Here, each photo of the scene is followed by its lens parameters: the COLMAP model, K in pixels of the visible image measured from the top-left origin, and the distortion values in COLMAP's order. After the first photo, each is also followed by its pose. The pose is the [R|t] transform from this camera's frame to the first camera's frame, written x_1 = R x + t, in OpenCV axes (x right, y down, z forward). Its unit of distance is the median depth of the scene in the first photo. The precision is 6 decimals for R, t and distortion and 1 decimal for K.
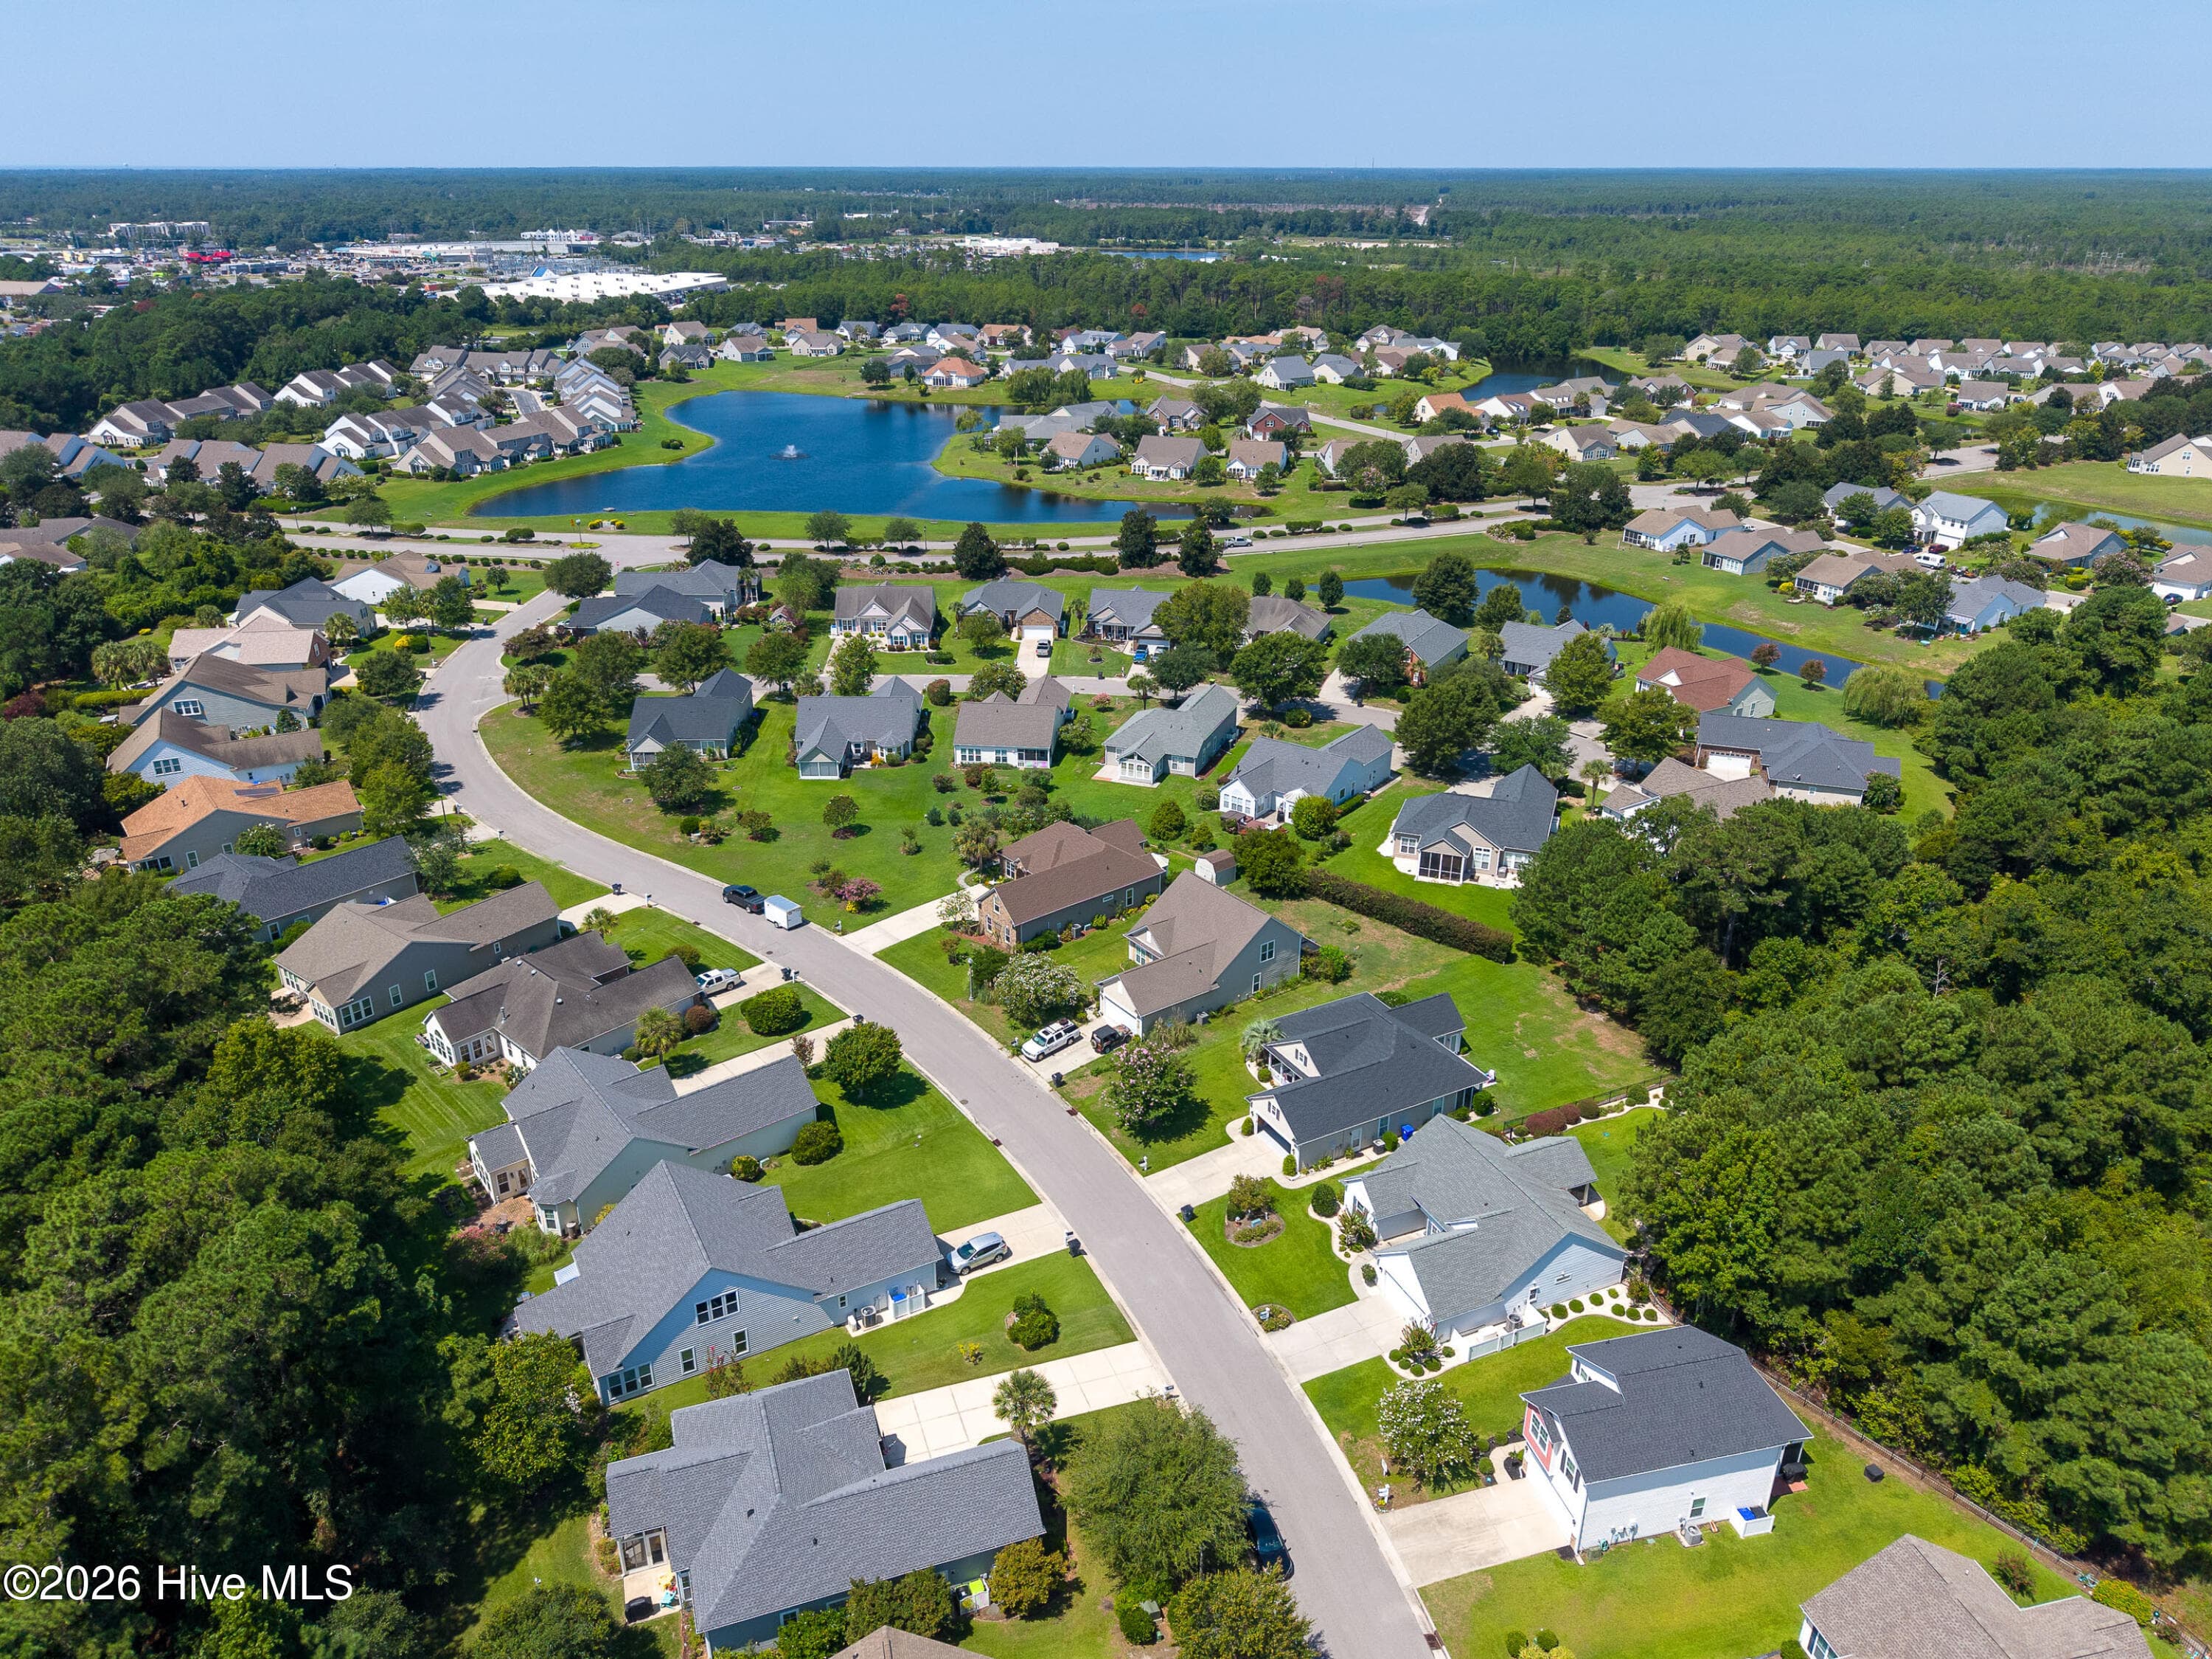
lens RADIAL K [[1485.9, 0, 1106.0], [0, 1485.9, 829.5], [0, 0, 1]] dist [0.011387, 0.001854]
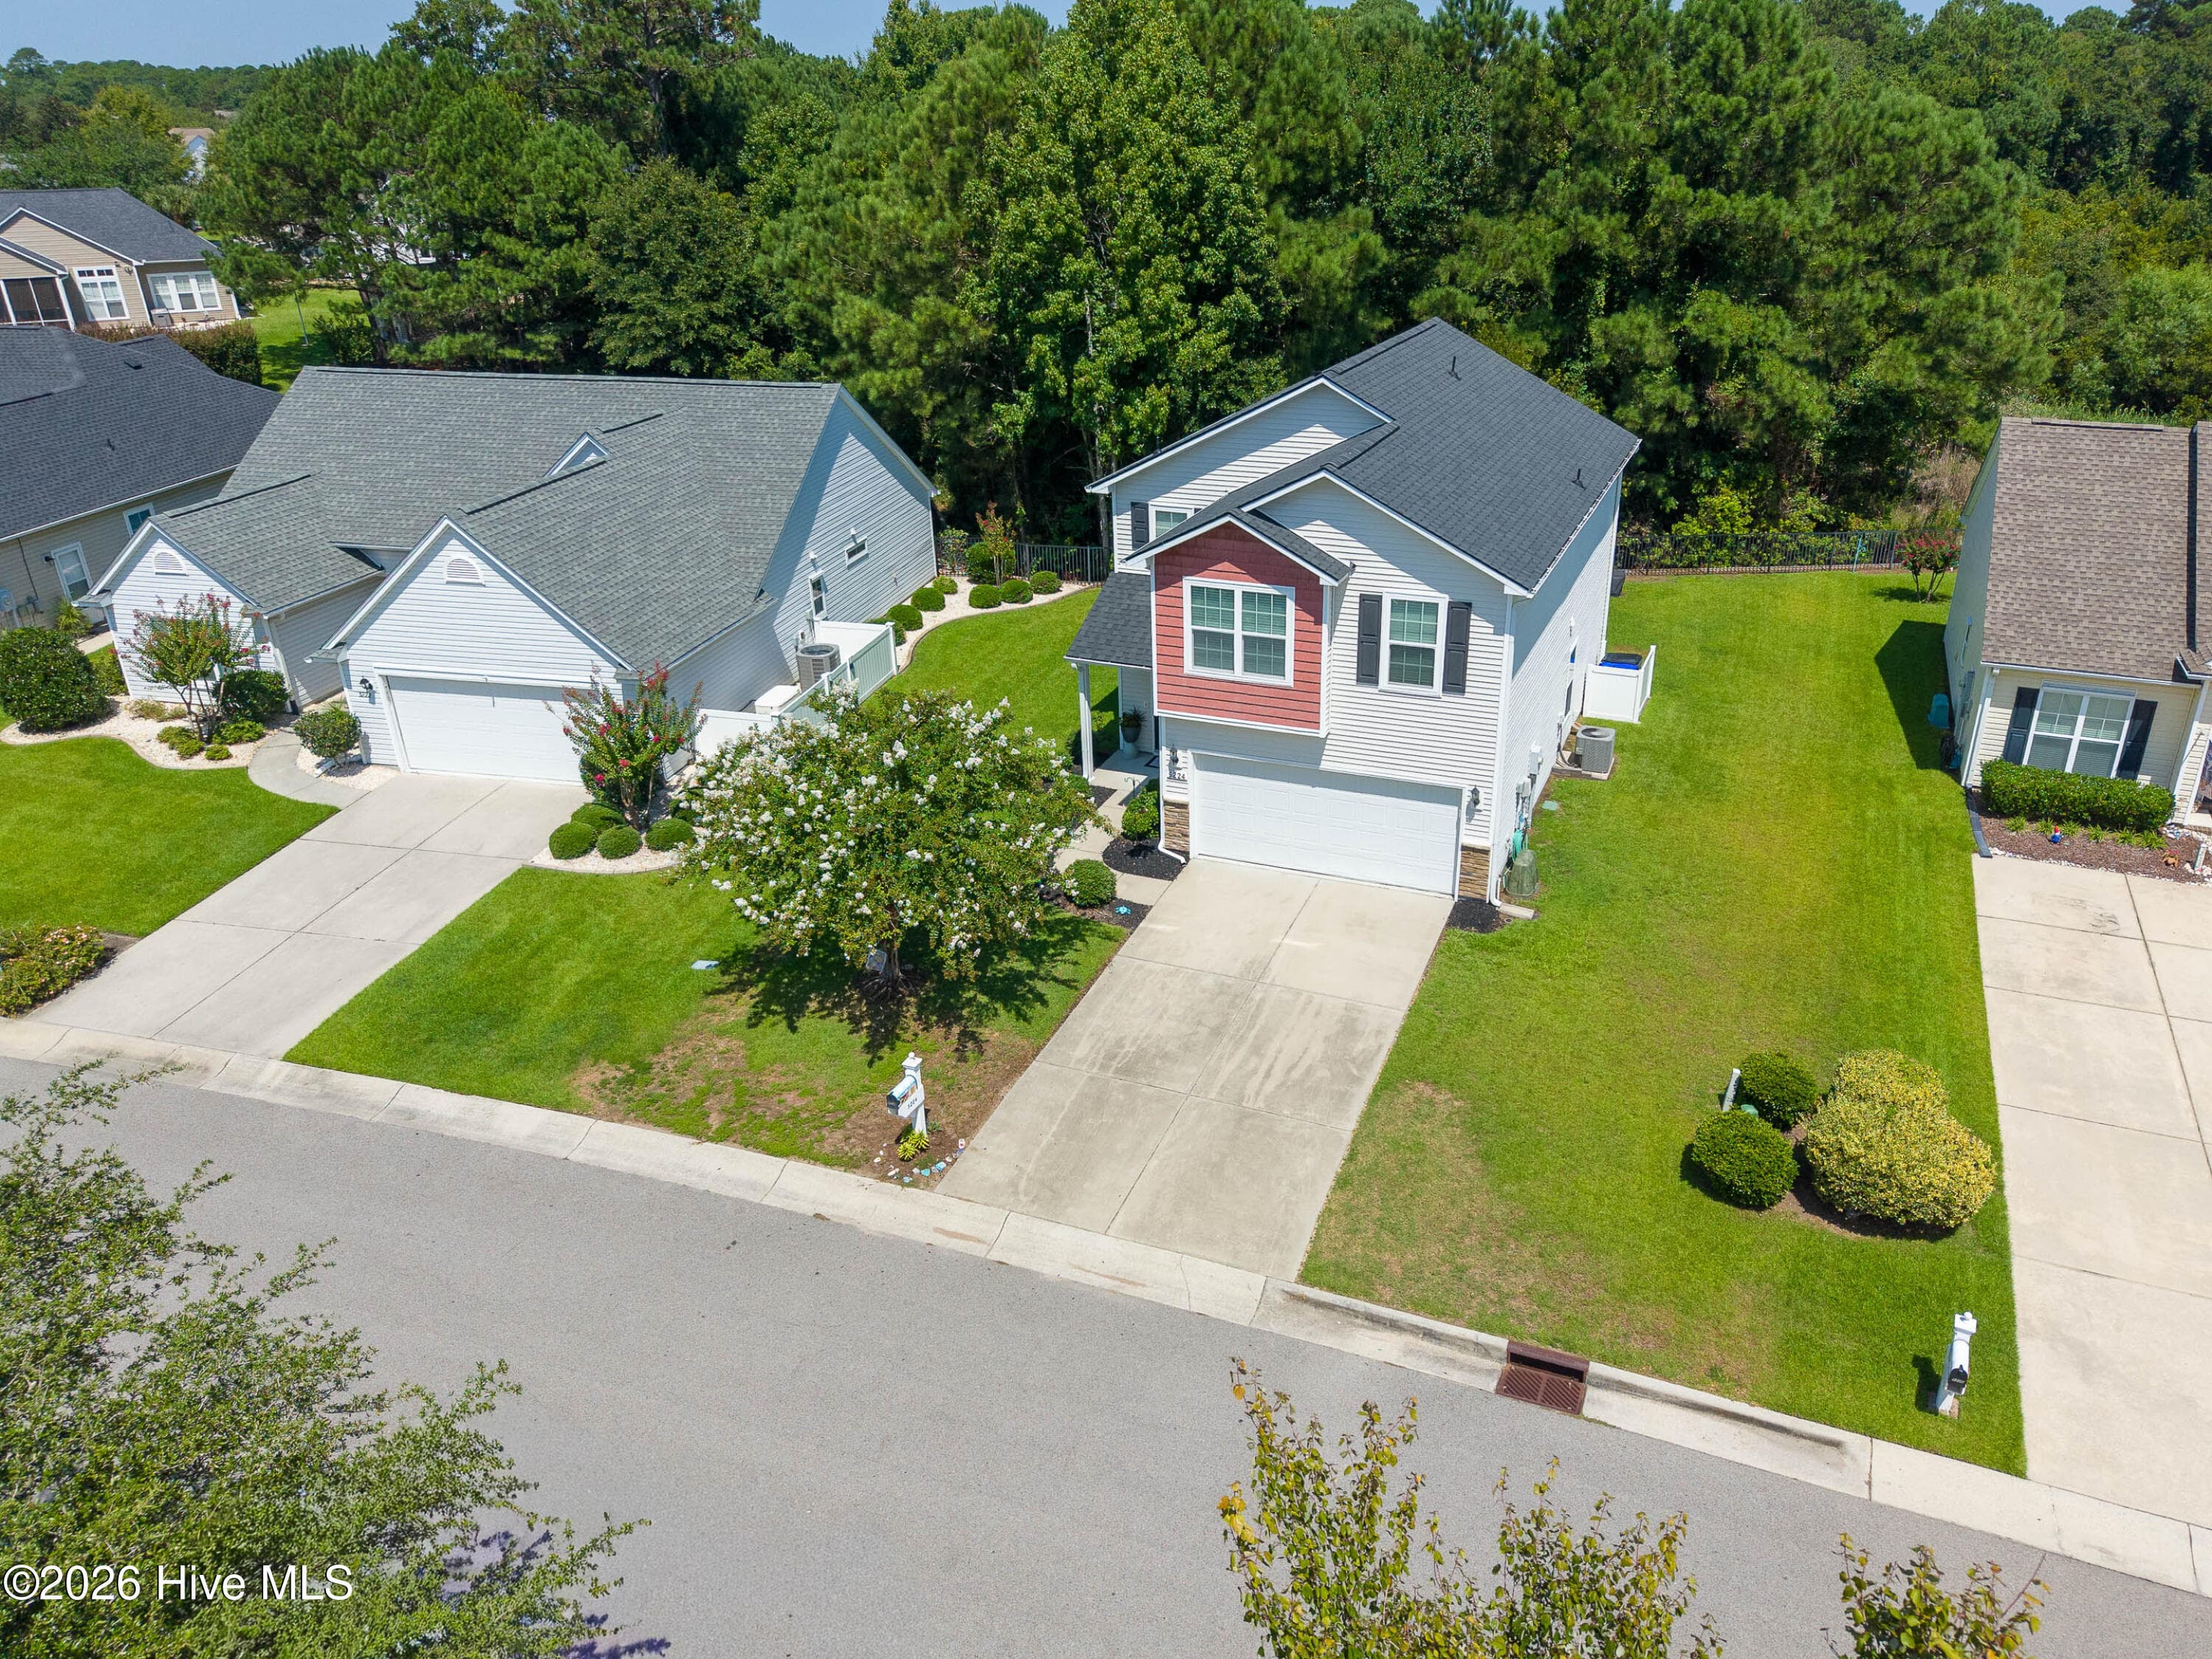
lens RADIAL K [[1561.2, 0, 1220.3], [0, 1561.2, 791.4], [0, 0, 1]] dist [0.025718, -0.048455]
pose [[0.565322, -0.335737, 0.753453, 0.043768], [0.337329, 0.927646, 0.160256, 0.344702], [-0.752742, 0.163566, 0.637673, 0.729574]]
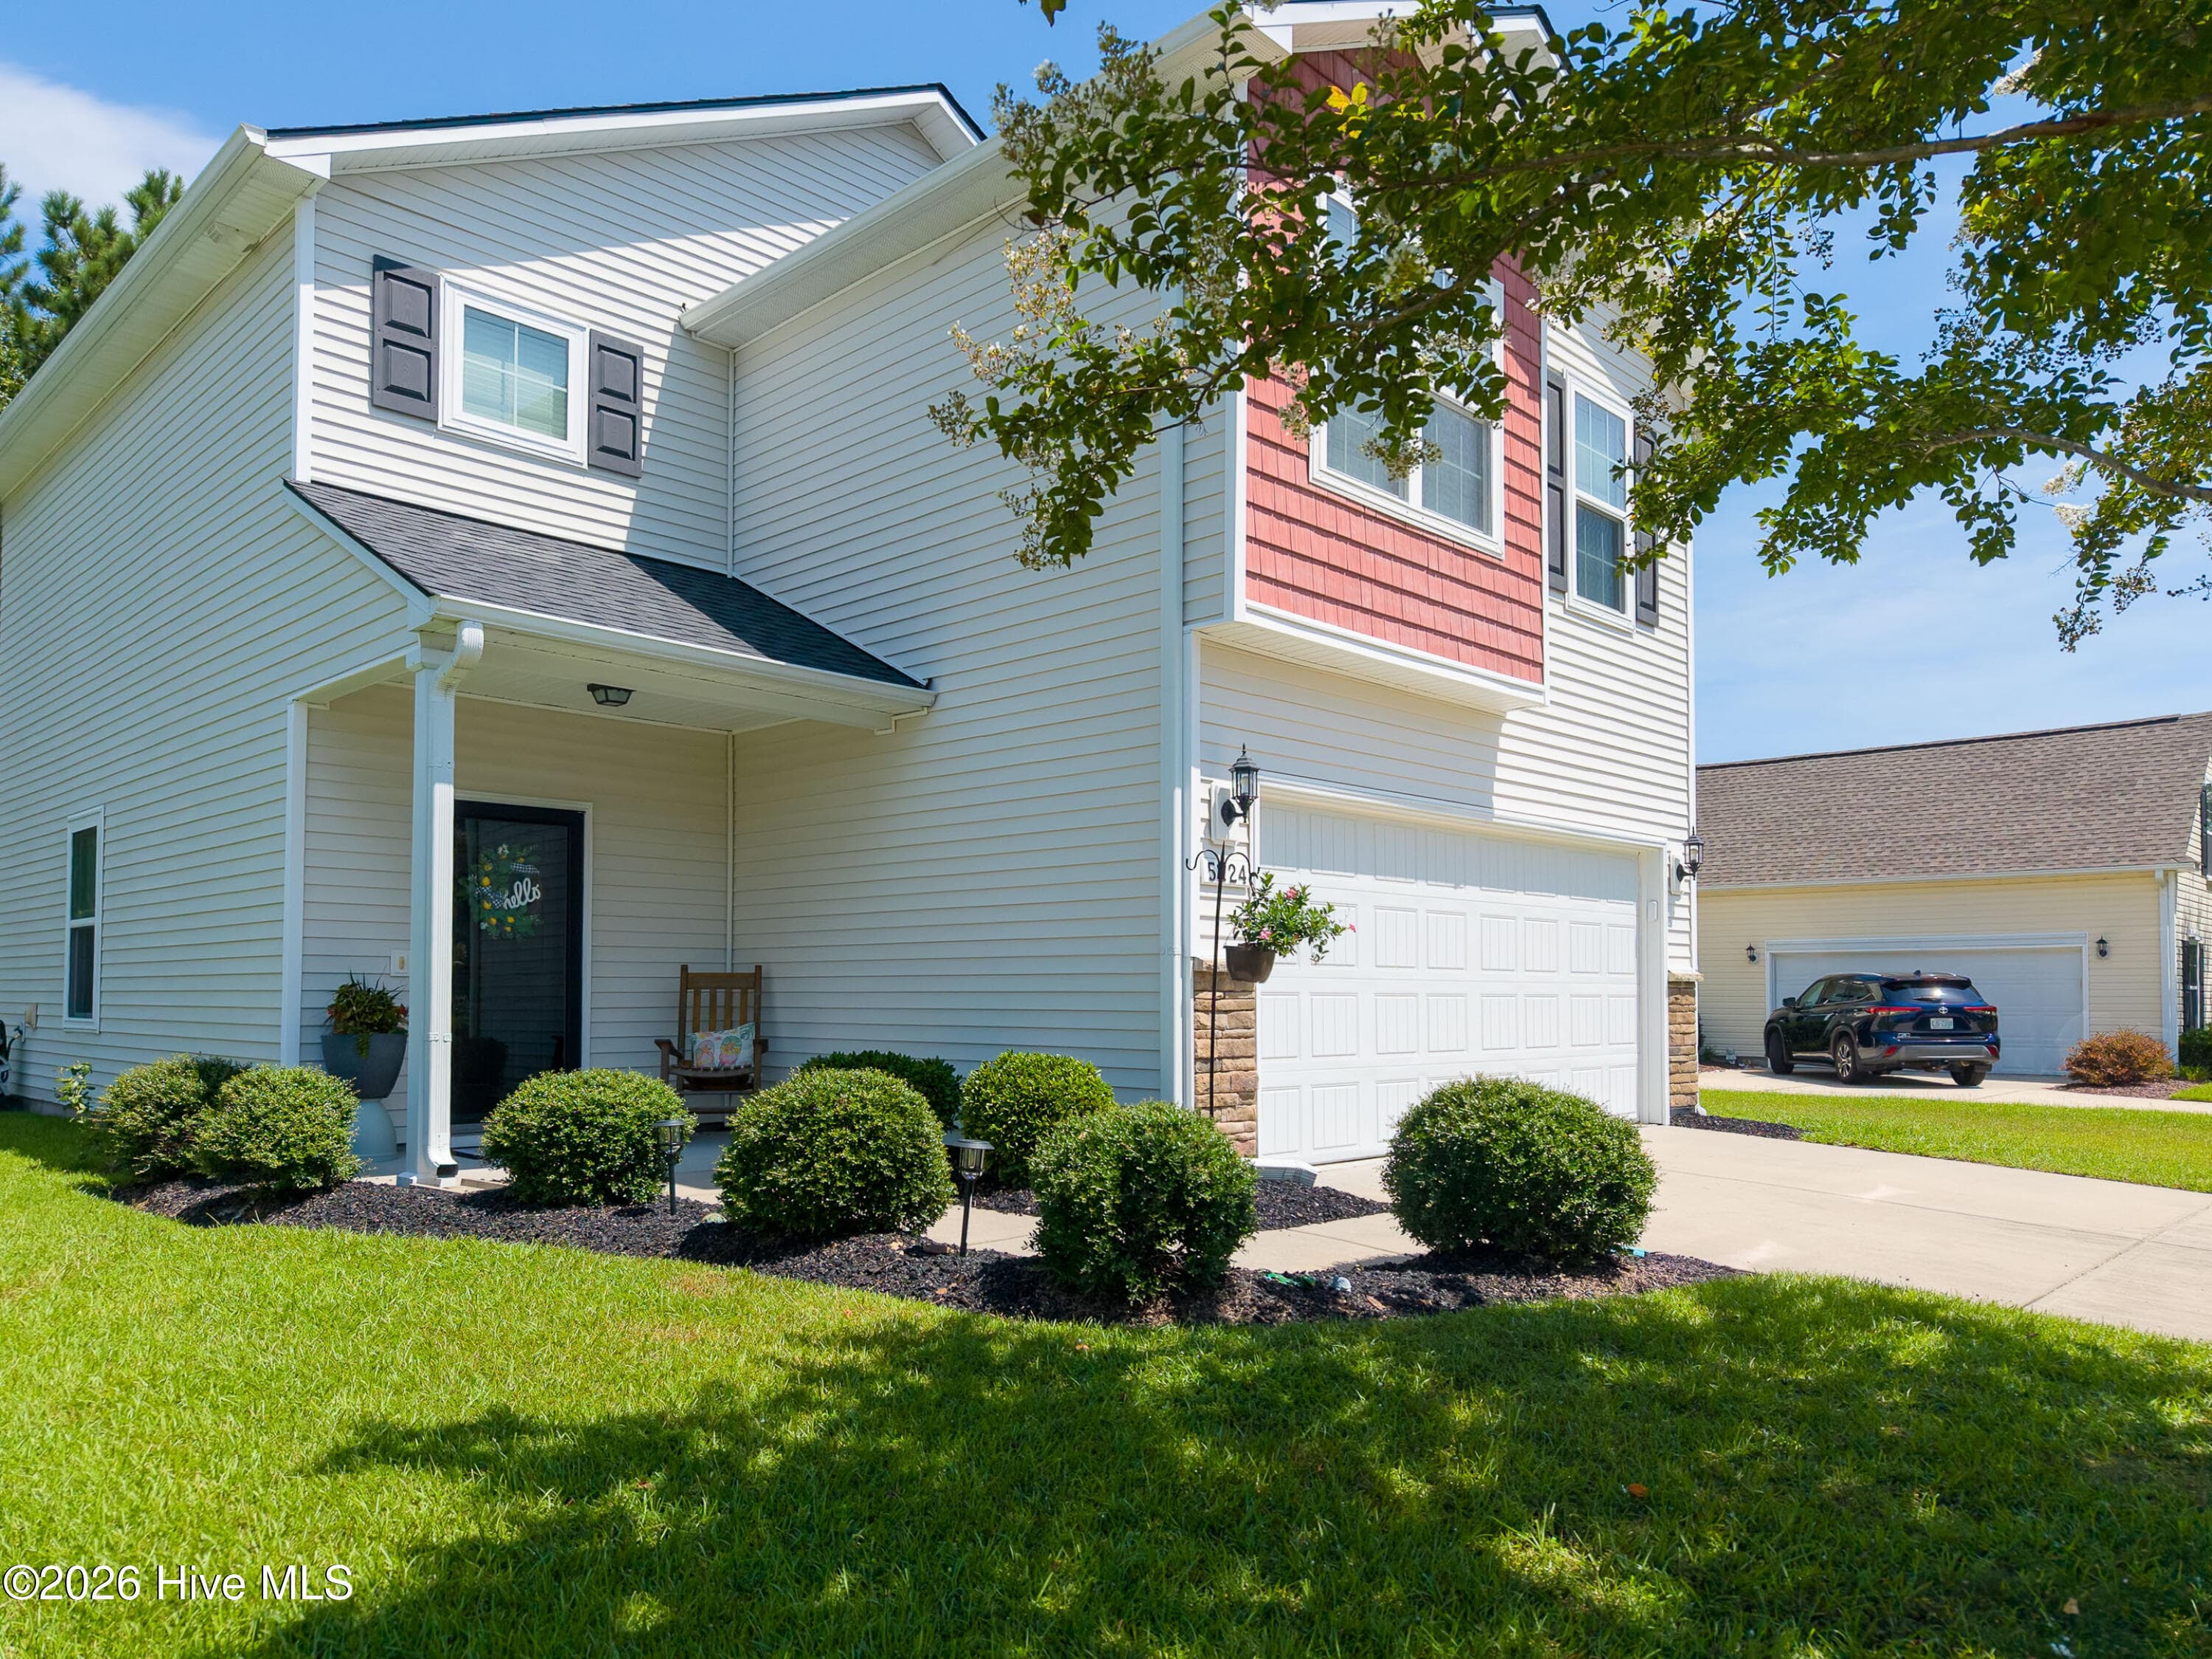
lens RADIAL K [[1526.5, 0, 1109.2], [0, 1526.5, 942.1], [0, 0, 1]] dist [0.005293, 0.000834]
pose [[-0.539002, 0.030136, 0.841765, 0.194621], [0.338030, 0.923092, 0.183401, 0.372014], [-0.771500, 0.383395, -0.507736, 0.969839]]
